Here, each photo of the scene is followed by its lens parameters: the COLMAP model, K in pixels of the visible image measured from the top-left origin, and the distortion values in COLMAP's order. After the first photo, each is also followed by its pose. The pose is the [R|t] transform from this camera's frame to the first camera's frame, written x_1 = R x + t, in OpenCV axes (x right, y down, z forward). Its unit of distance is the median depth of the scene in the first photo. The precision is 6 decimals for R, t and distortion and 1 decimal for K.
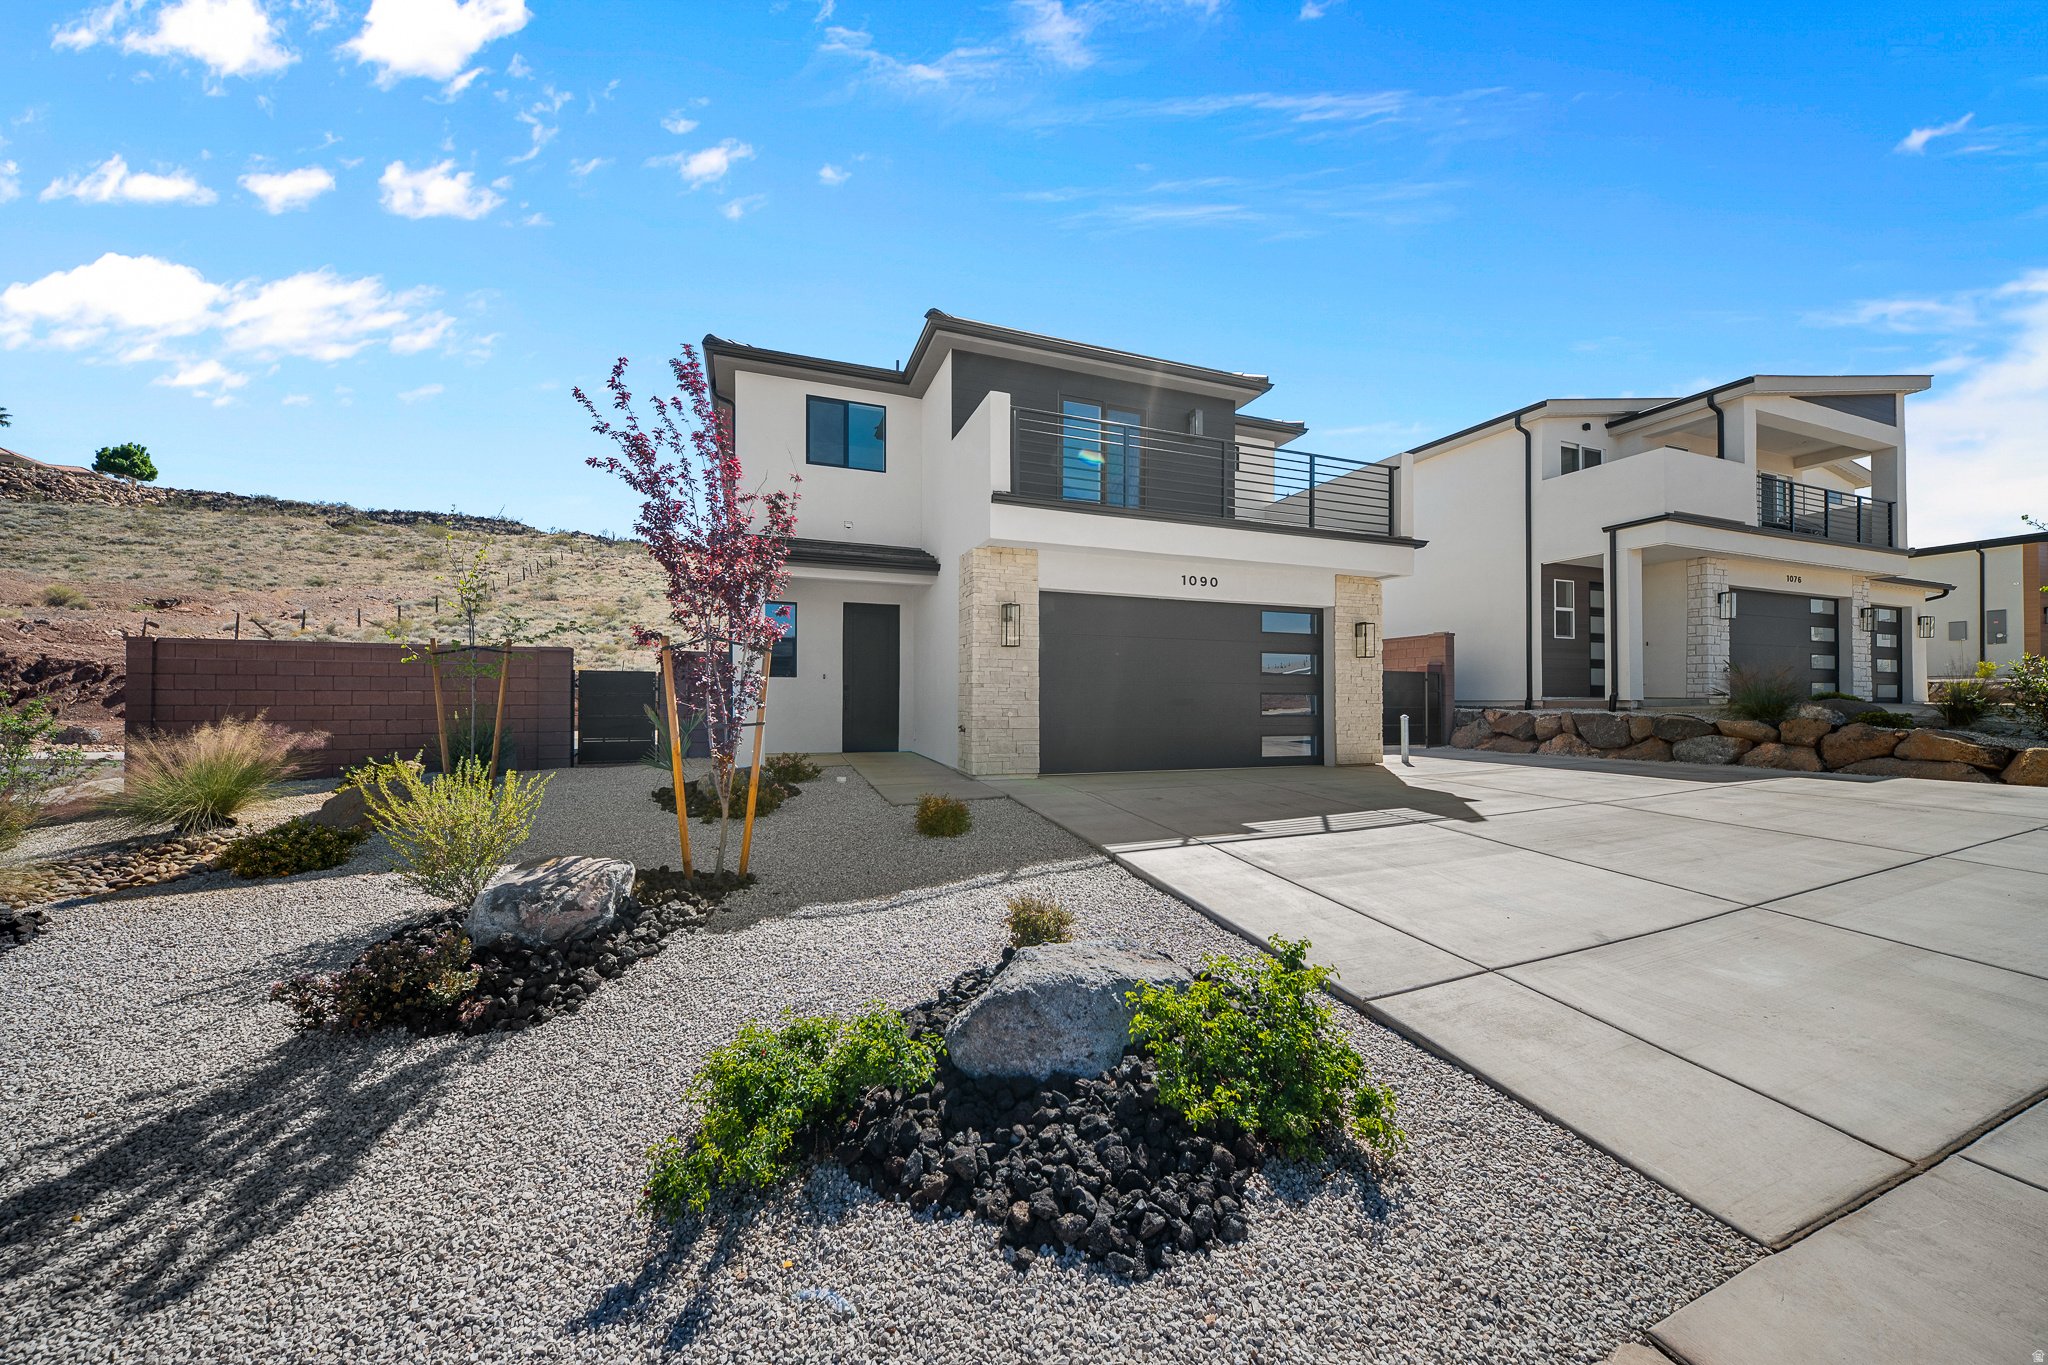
lens RADIAL K [[716.5, 0, 1024.0], [0, 716.5, 682.5], [0, 0, 1]] dist [0.001448, -0.004548]
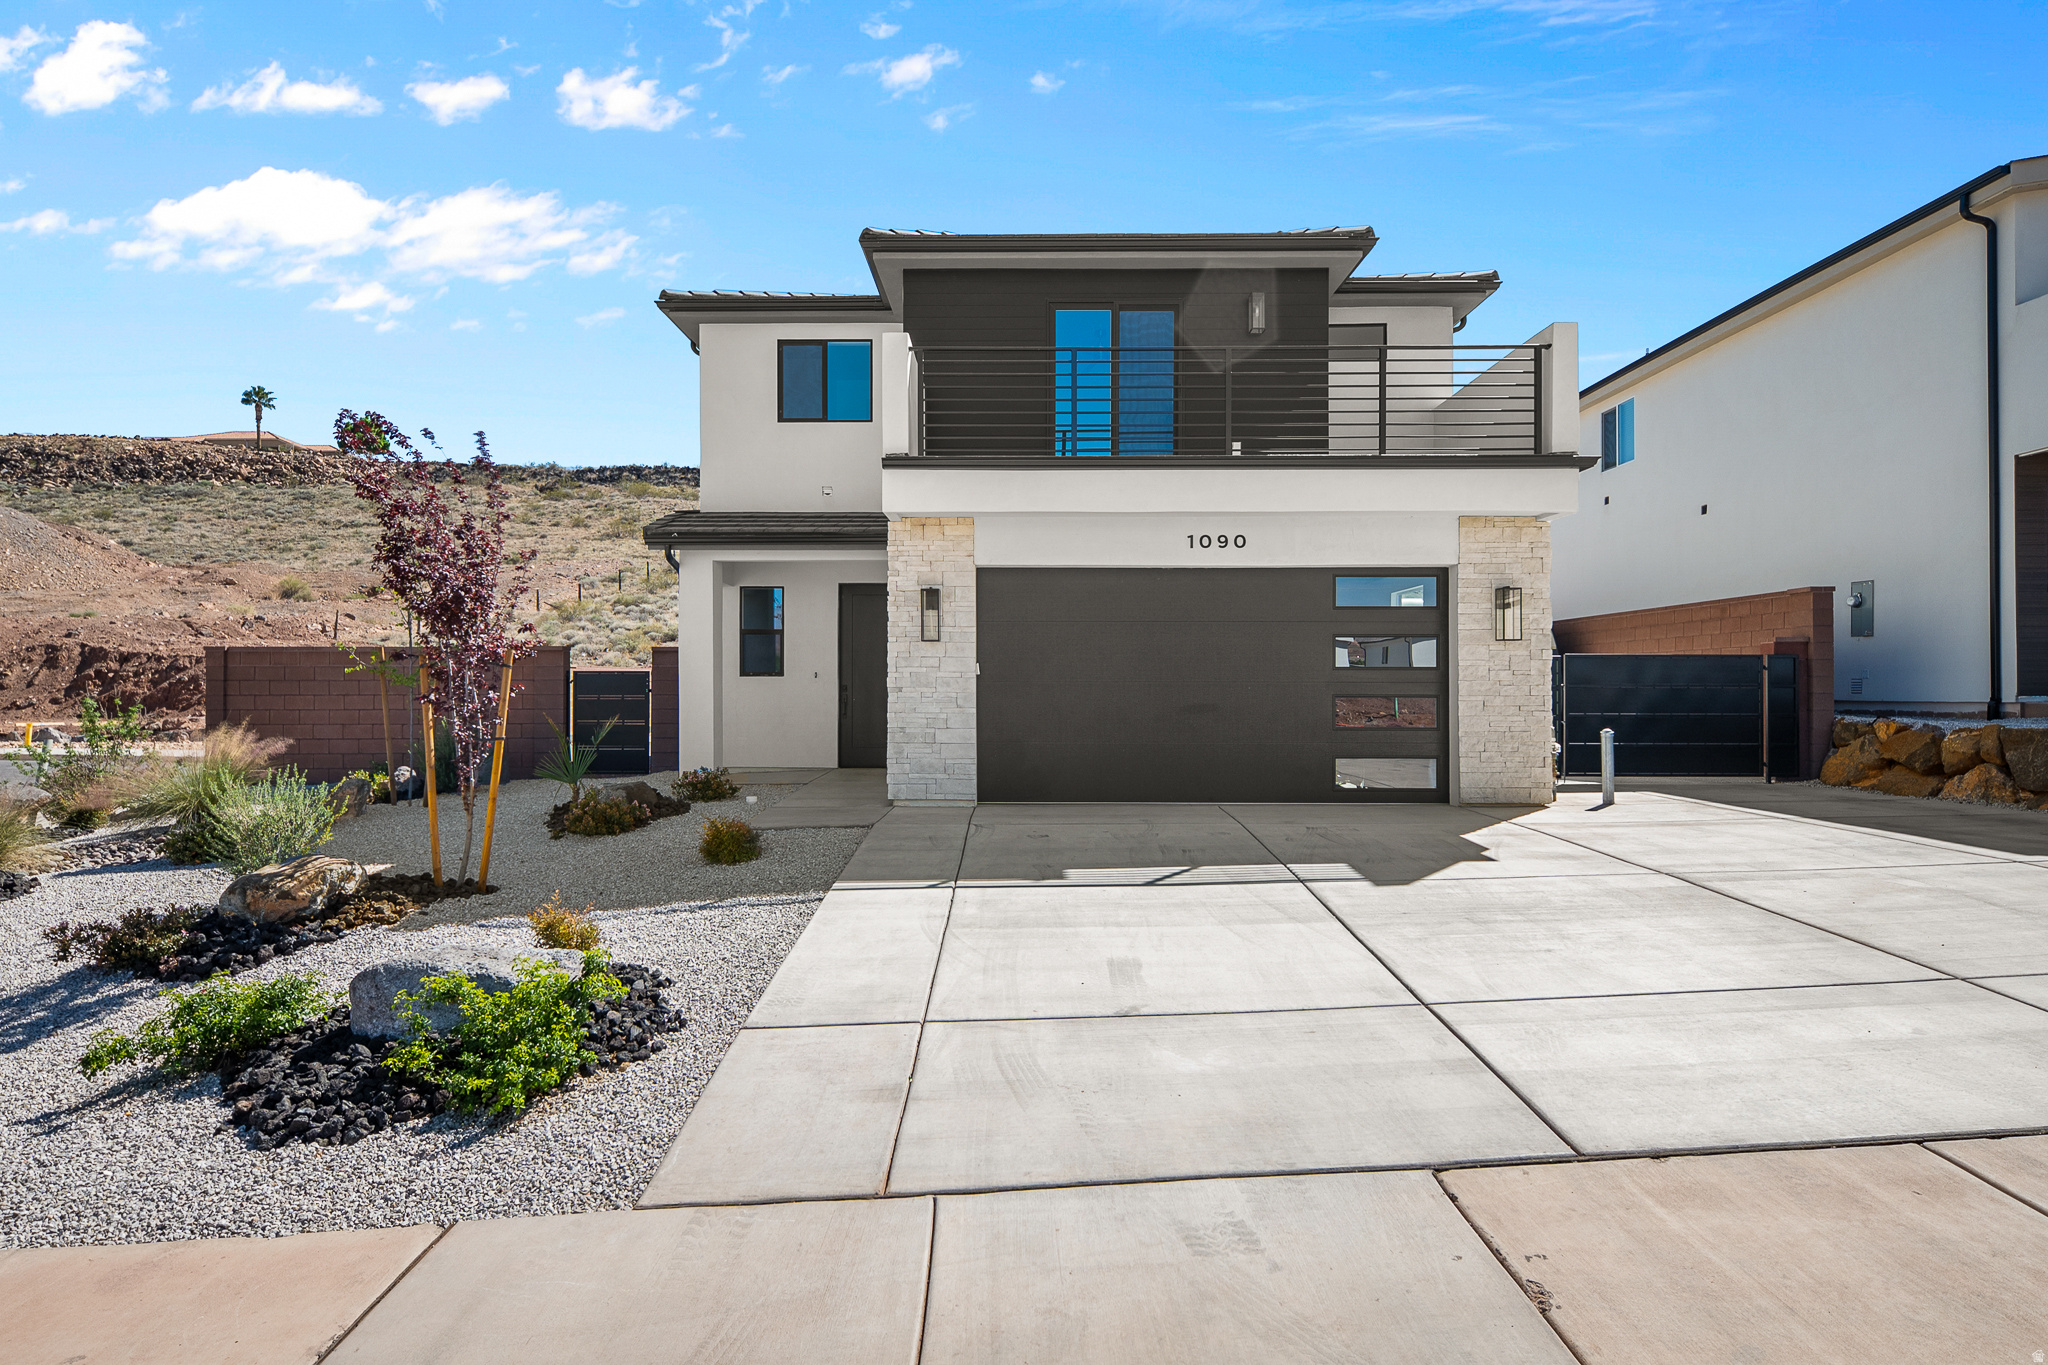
lens RADIAL K [[1084.7, 0, 1024.3], [0, 1084.7, 658.7], [0, 0, 1]] dist [-0.001245, -0.001146]
pose [[0.932646, -0.013501, -0.360541, 0.393339], [0.012065, 0.999908, -0.006233, -0.016529], [0.360592, 0.001464, 0.932722, -0.074457]]
